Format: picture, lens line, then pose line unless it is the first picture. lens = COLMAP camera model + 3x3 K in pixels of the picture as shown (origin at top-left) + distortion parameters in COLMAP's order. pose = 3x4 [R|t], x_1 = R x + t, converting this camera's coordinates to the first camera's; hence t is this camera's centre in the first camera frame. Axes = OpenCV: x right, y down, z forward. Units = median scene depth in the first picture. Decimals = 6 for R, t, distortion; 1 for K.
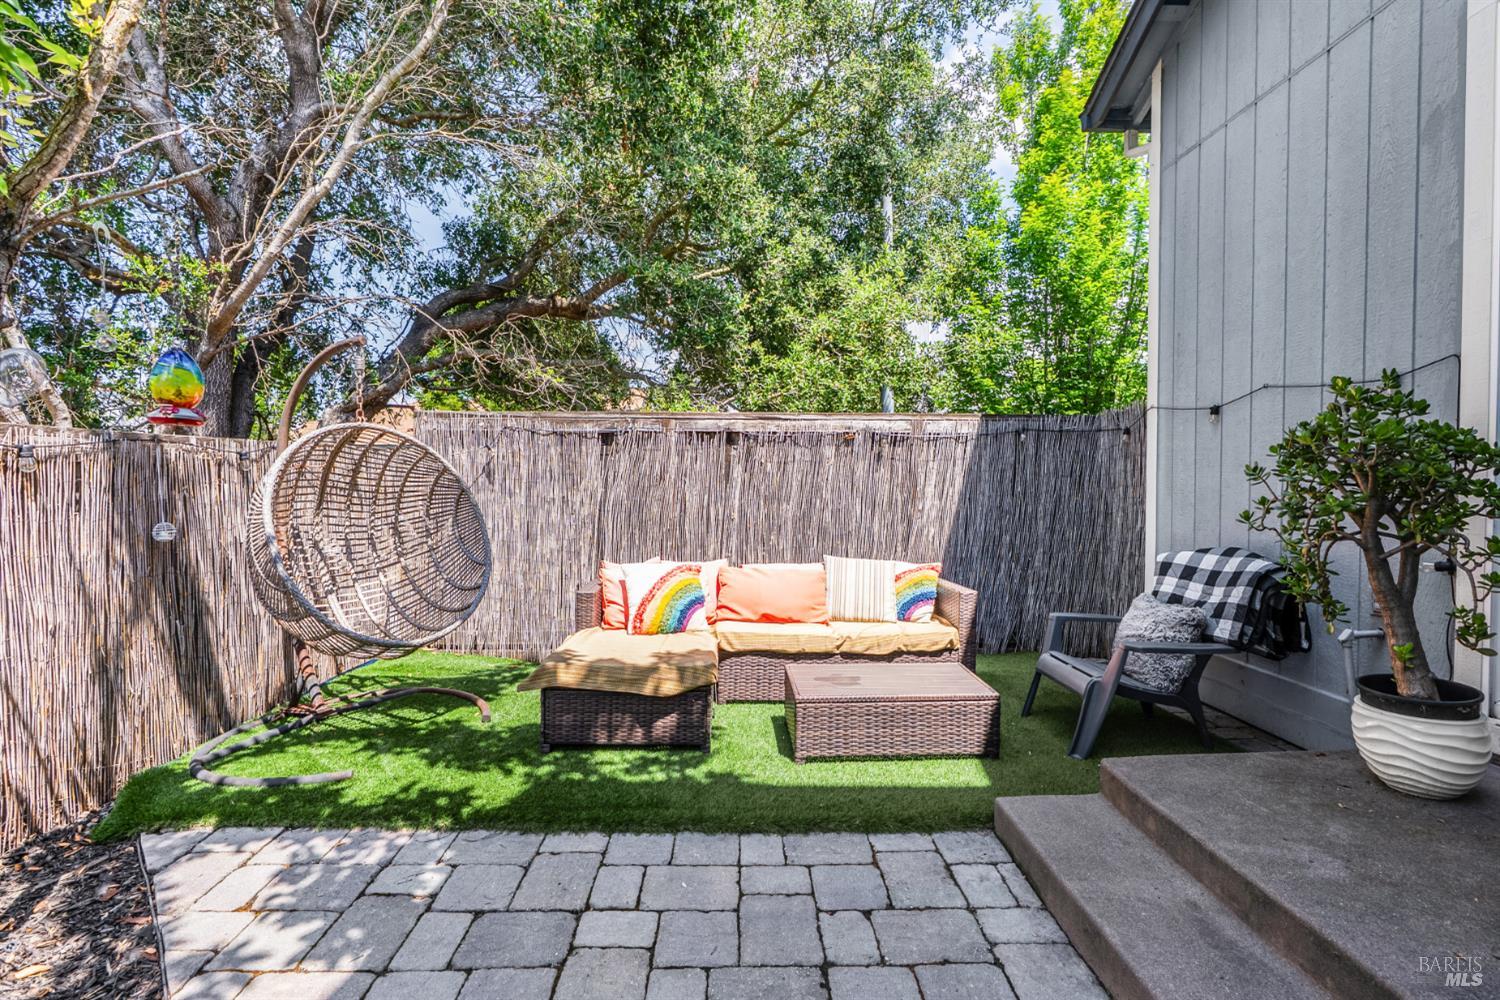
lens RADIAL K [[677.3, 0, 750.6], [0, 677.3, 494.6], [0, 0, 1]] dist [-0.013451, 0.005613]
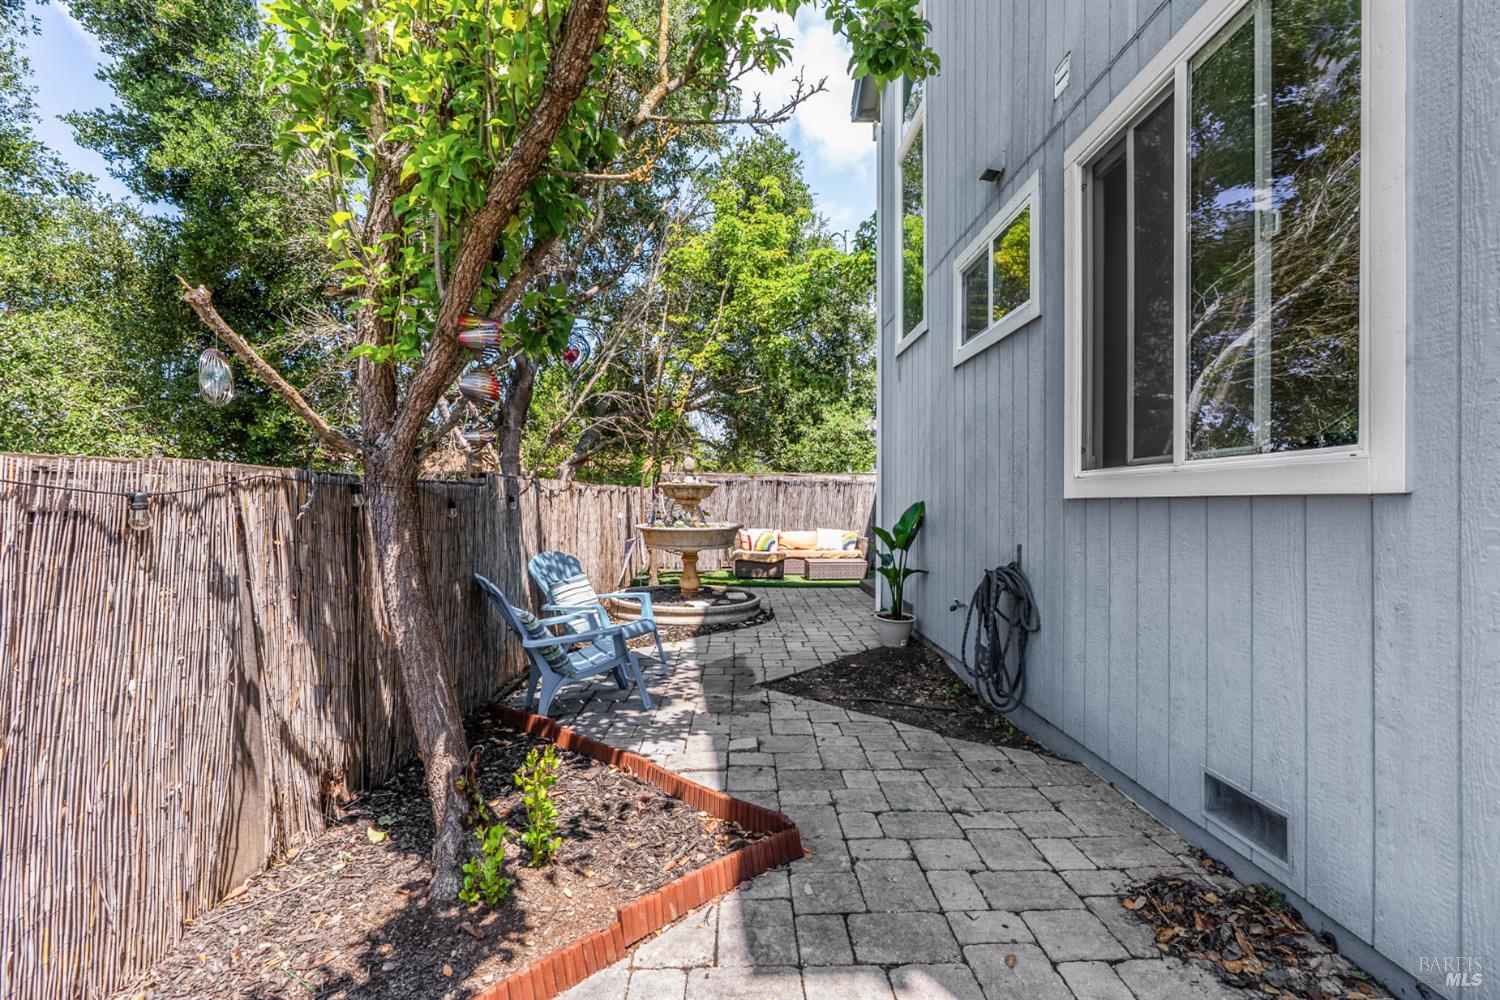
lens RADIAL K [[677.3, 0, 750.6], [0, 677.3, 494.6], [0, 0, 1]] dist [-0.013451, 0.005613]
pose [[0.999599, 0.005413, 0.027801, -0.197734], [-0.004650, 0.999613, -0.027425, 0.025652], [-0.027939, 0.027284, 0.999237, -1.450334]]
